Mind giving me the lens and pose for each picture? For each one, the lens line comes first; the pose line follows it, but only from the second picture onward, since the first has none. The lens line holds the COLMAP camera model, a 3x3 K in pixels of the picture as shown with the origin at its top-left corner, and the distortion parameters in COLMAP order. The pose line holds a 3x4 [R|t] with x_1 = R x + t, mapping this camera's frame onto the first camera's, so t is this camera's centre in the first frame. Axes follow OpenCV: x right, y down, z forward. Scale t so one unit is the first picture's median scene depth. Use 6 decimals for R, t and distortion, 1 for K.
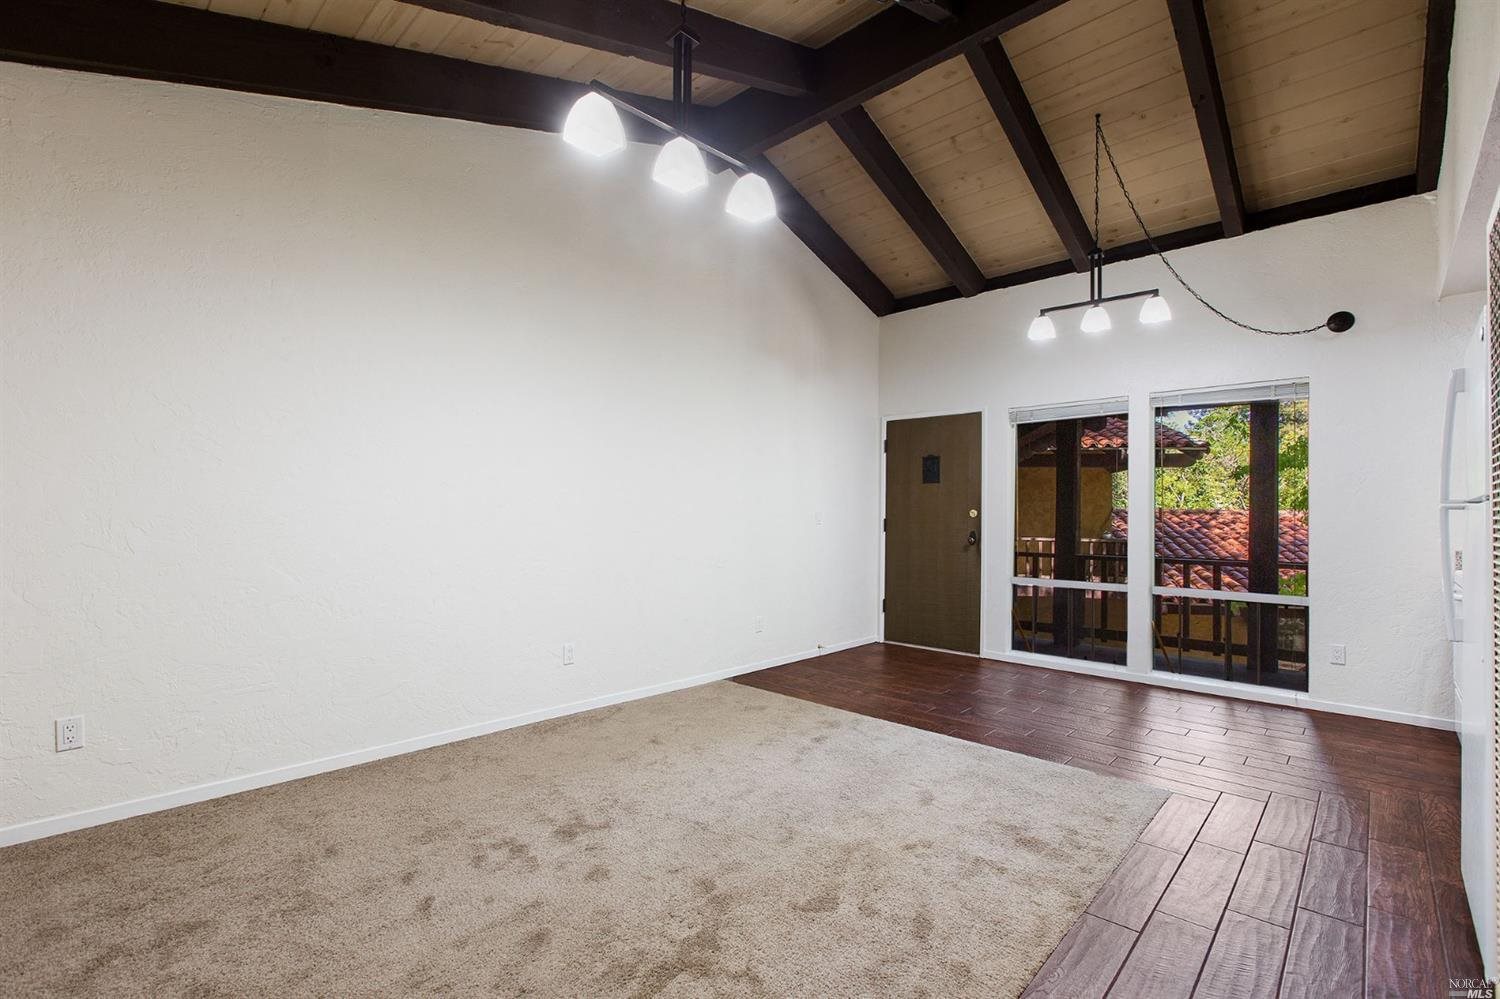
lens RADIAL K [[675.4, 0, 750.0], [0, 675.4, 499.5], [0, 0, 1]] dist [-0.002999, -0.000002]
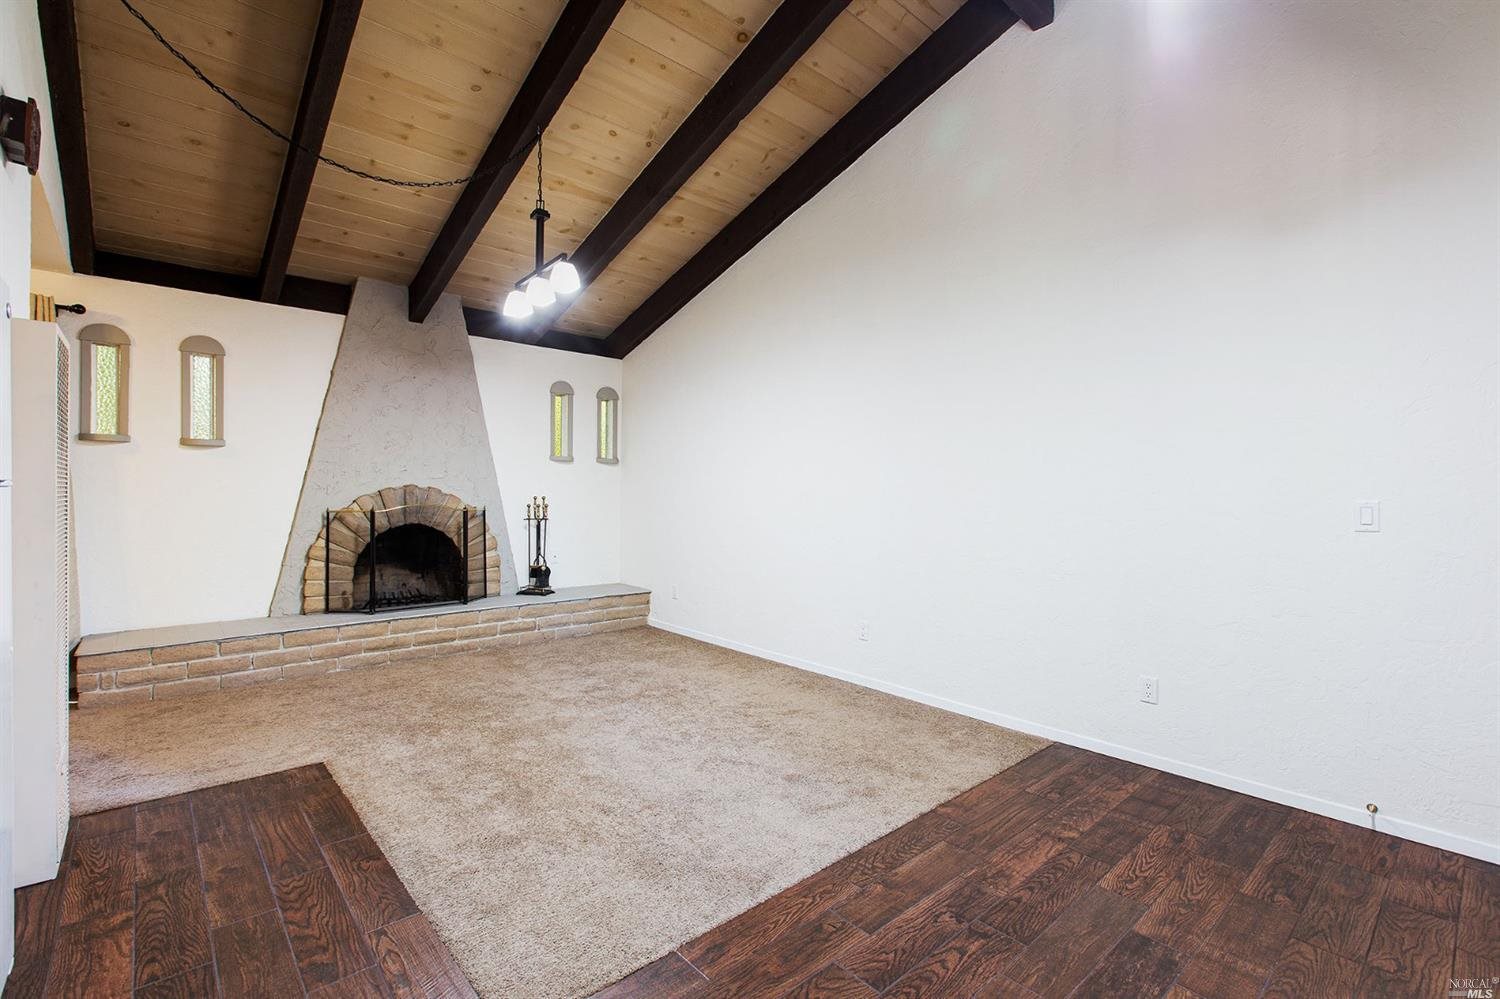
lens RADIAL K [[675.4, 0, 750.0], [0, 675.4, 499.5], [0, 0, 1]] dist [-0.002999, -0.000002]
pose [[-0.087783, 0.006384, -0.996119, 0.773665], [0.017761, 0.999831, 0.004843, 0.003337], [0.995981, -0.017267, -0.087882, 0.837042]]
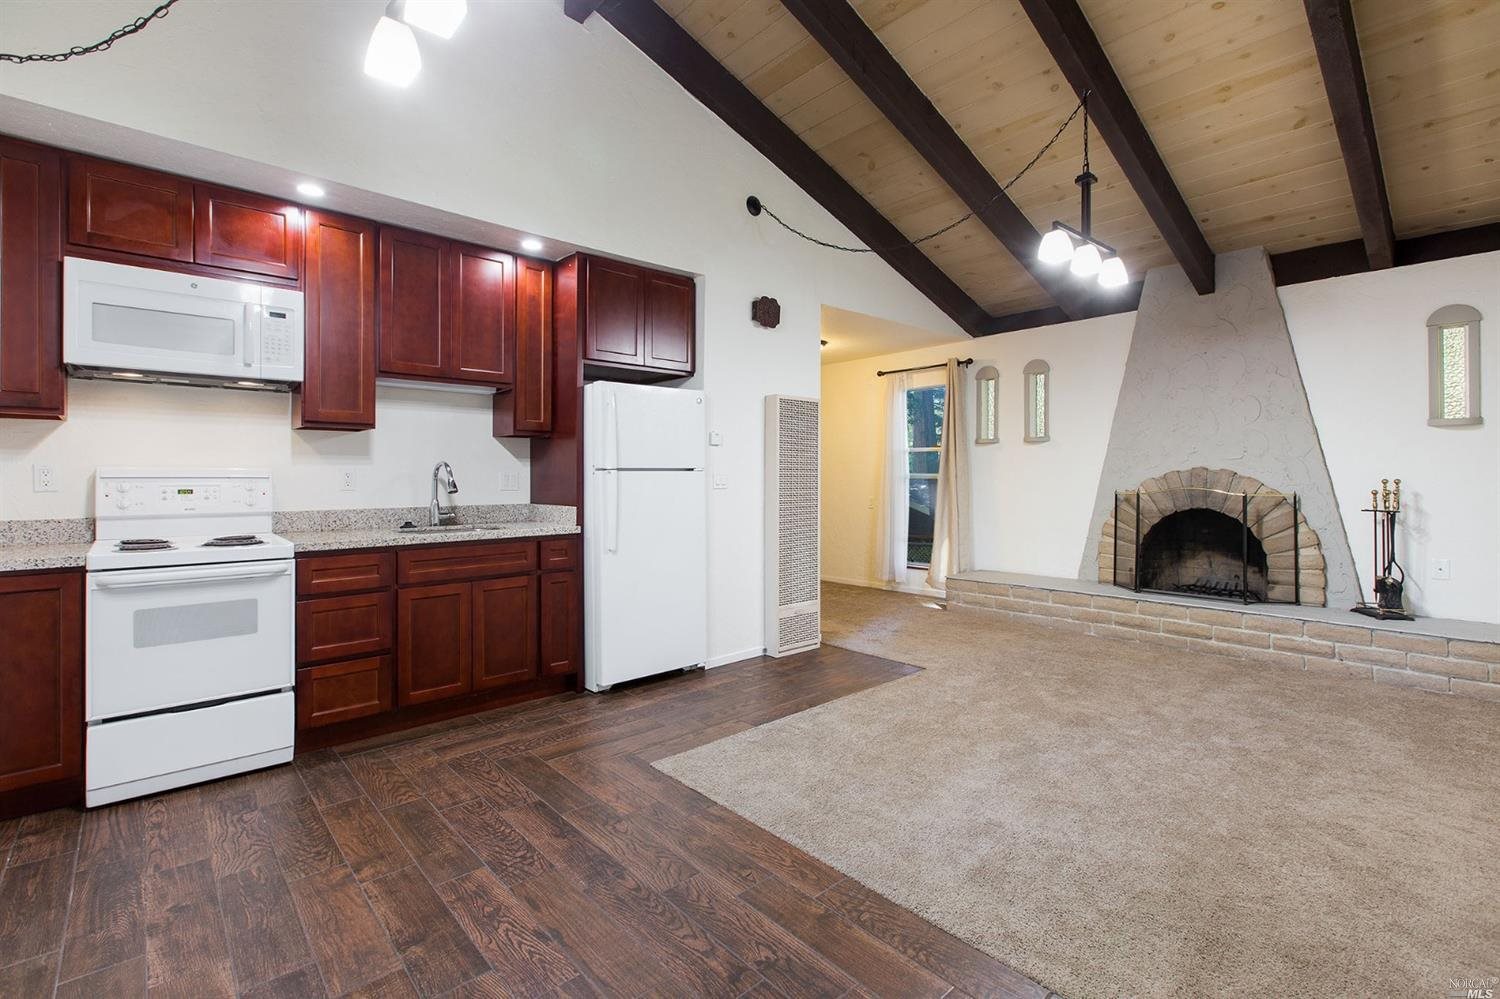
lens RADIAL K [[672.0, 0, 752.1], [0, 672.0, 477.9], [0, 0, 1]] dist [0.002680, 0.000026]
pose [[-0.996786, -0.001593, 0.080092, 0.274578], [-0.003624, 0.999675, -0.025225, 0.022055], [-0.080026, -0.025434, -0.996468, 1.337417]]
